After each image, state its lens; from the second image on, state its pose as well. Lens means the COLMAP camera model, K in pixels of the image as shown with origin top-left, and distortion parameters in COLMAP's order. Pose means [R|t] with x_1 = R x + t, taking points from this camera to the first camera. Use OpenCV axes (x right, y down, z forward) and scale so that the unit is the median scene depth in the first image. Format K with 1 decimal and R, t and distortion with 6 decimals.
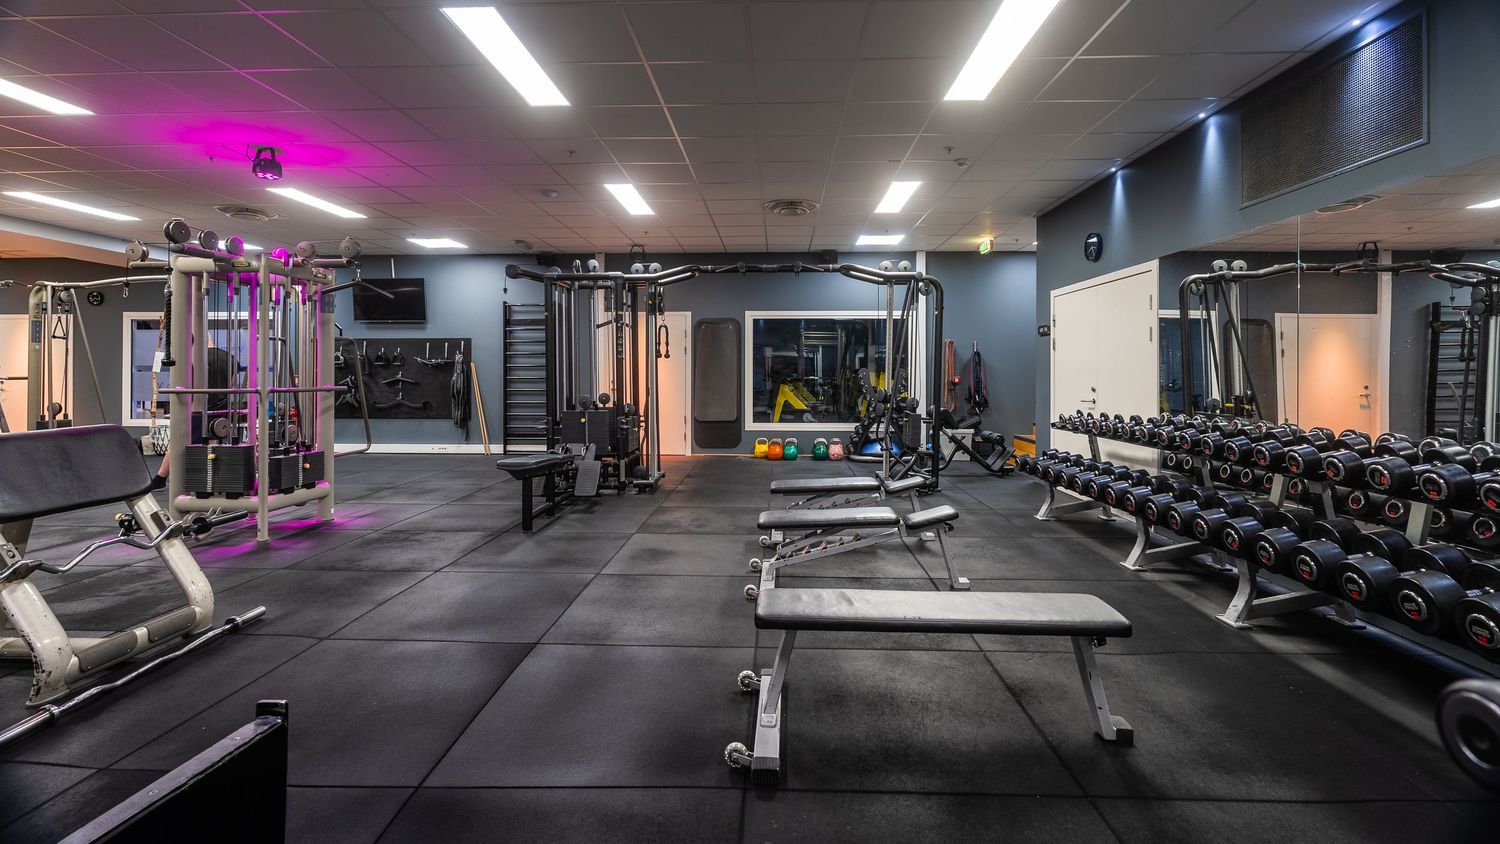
lens RADIAL K [[660.2, 0, 761.4], [0, 660.2, 367.9], [0, 0, 1]] dist [-0.005105, -0.000299]
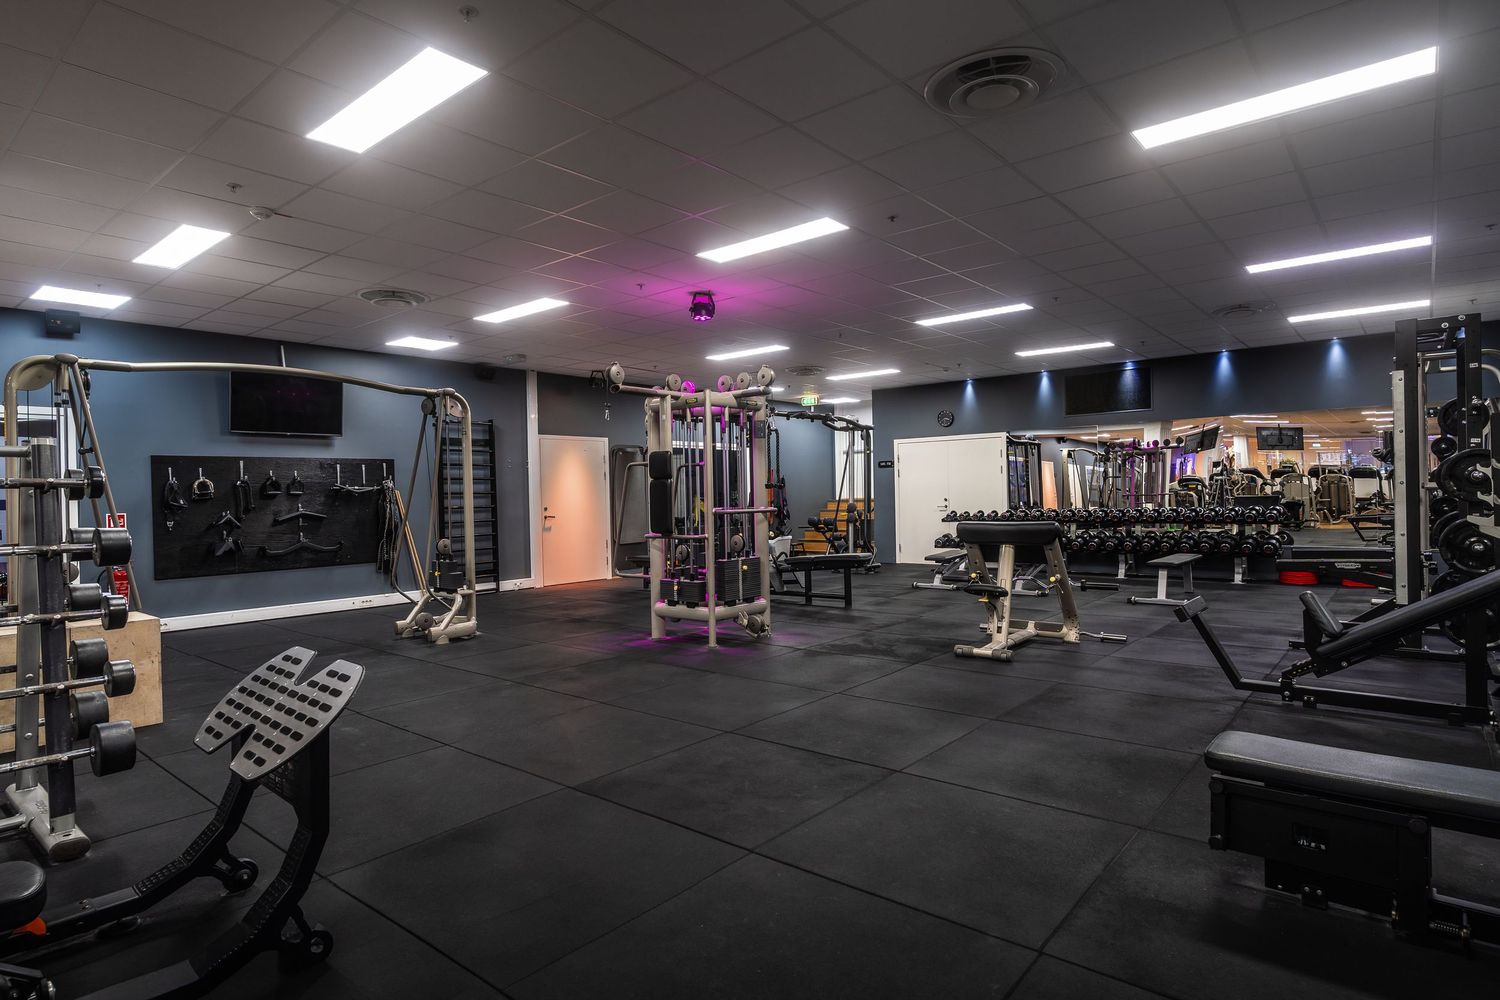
lens RADIAL K [[811.3, 0, 750.4], [0, 811.3, 499.4], [0, 0, 1]] dist [0.025444, 0.000495]
pose [[0.622954, -0.019713, 0.782010, -0.947198], [0.015488, 0.999797, 0.012865, -0.003039], [-0.782105, 0.004097, 0.623133, 0.047314]]
